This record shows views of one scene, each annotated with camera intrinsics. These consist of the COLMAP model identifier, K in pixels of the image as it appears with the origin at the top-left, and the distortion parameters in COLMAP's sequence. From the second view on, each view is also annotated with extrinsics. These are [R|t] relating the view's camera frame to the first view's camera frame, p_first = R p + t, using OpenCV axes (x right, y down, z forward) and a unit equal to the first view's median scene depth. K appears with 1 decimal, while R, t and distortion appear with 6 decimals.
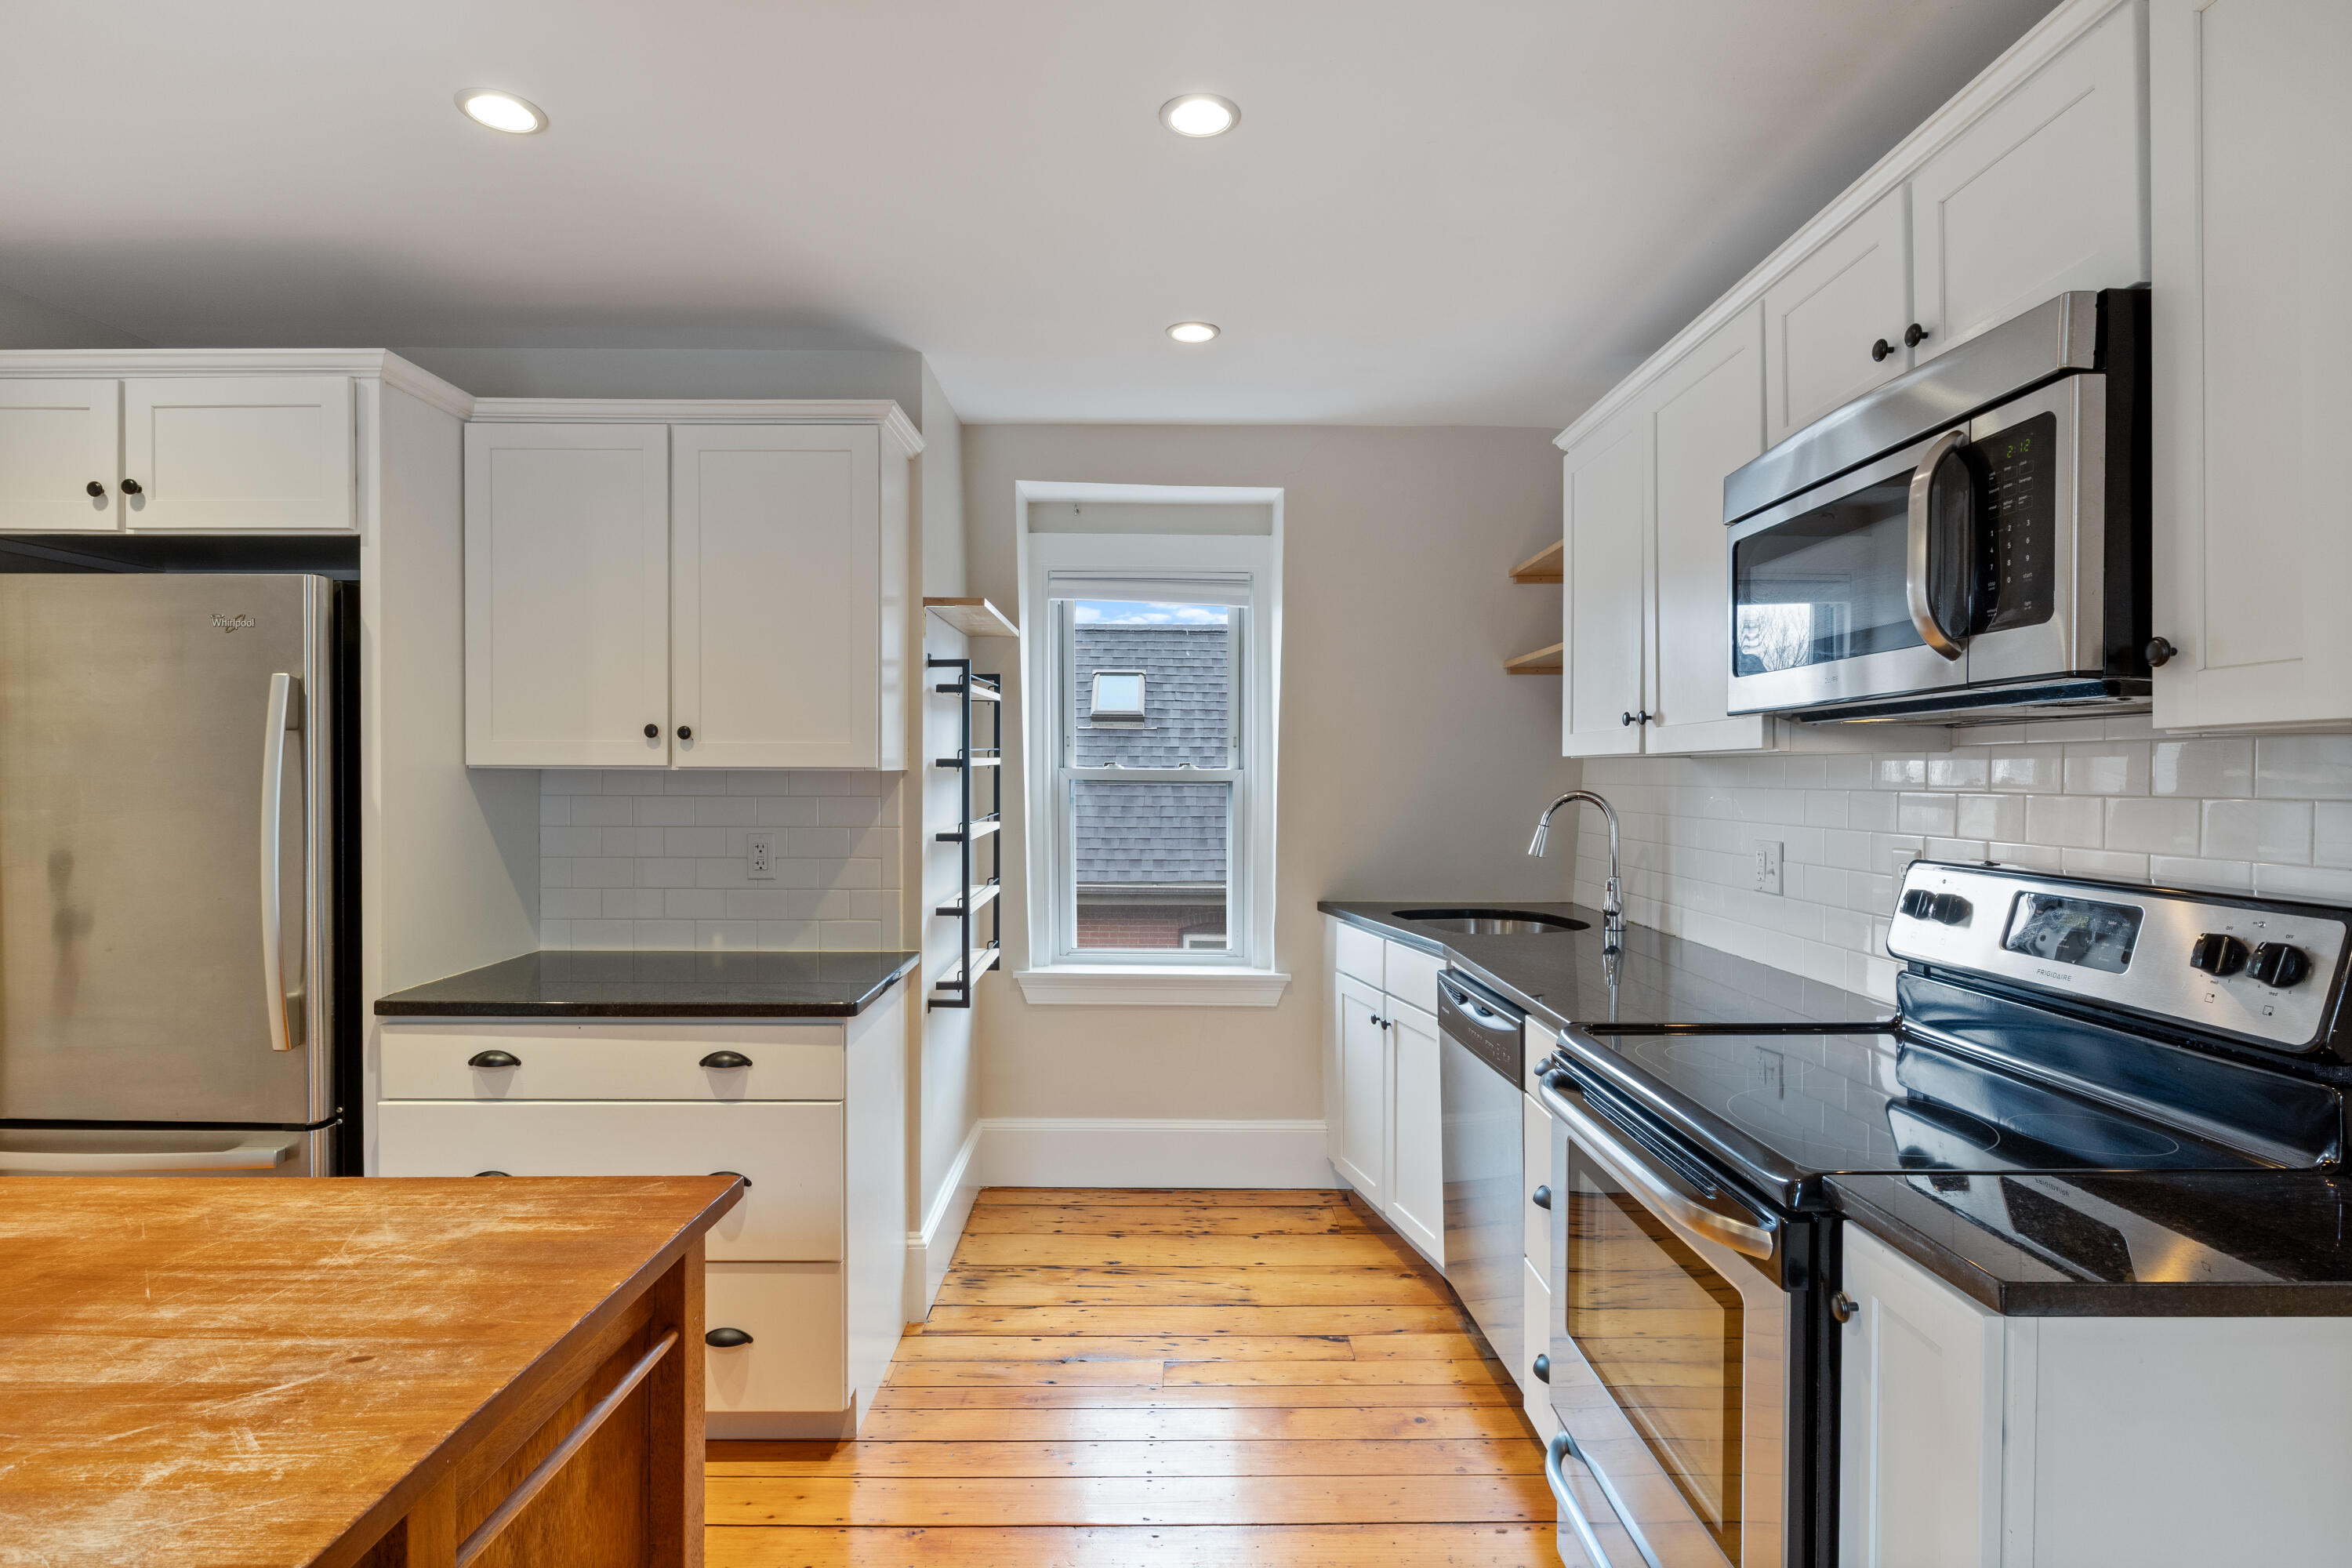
lens RADIAL K [[1196.3, 0, 1176.0], [0, 1196.3, 784.0], [0, 0, 1]] dist [-0.002861, -0.000576]
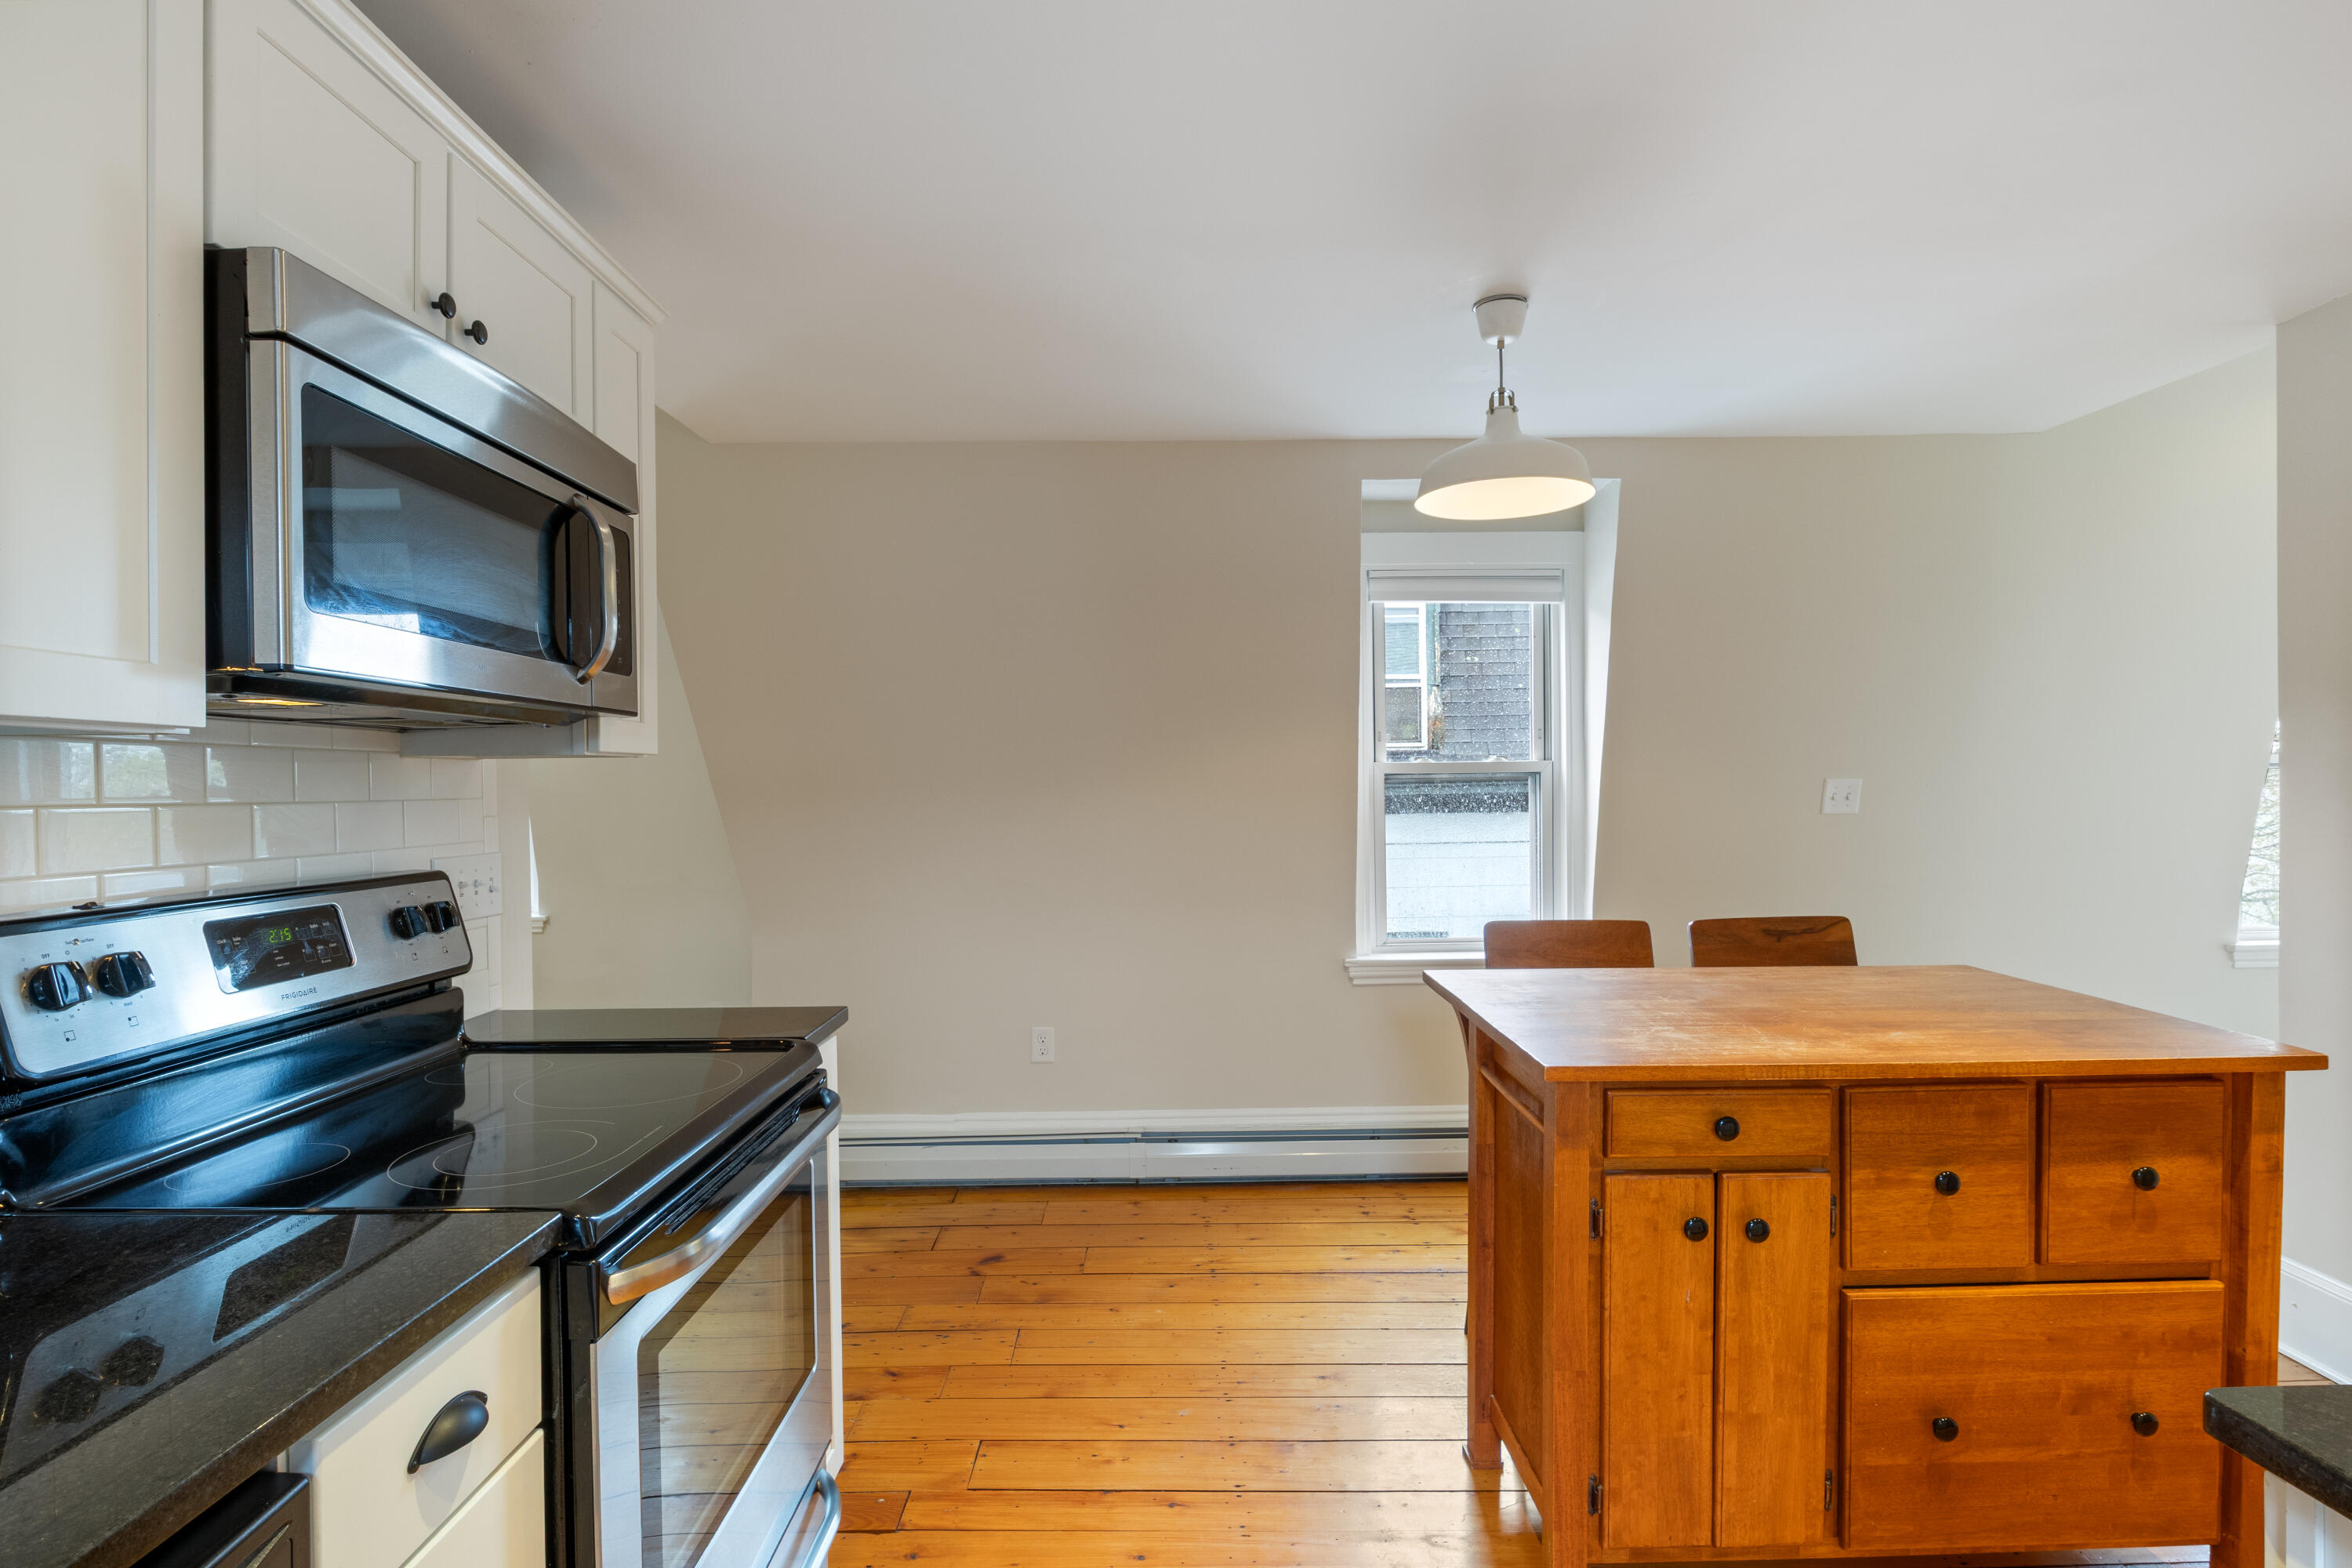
lens RADIAL K [[1196.3, 0, 1176.0], [0, 1196.3, 784.0], [0, 0, 1]] dist [-0.002861, -0.000576]
pose [[-0.999952, 0.006966, -0.006845, 0.052733], [0.006937, 0.999967, 0.004318, -0.004246], [0.006875, 0.004271, -0.999967, 1.975159]]
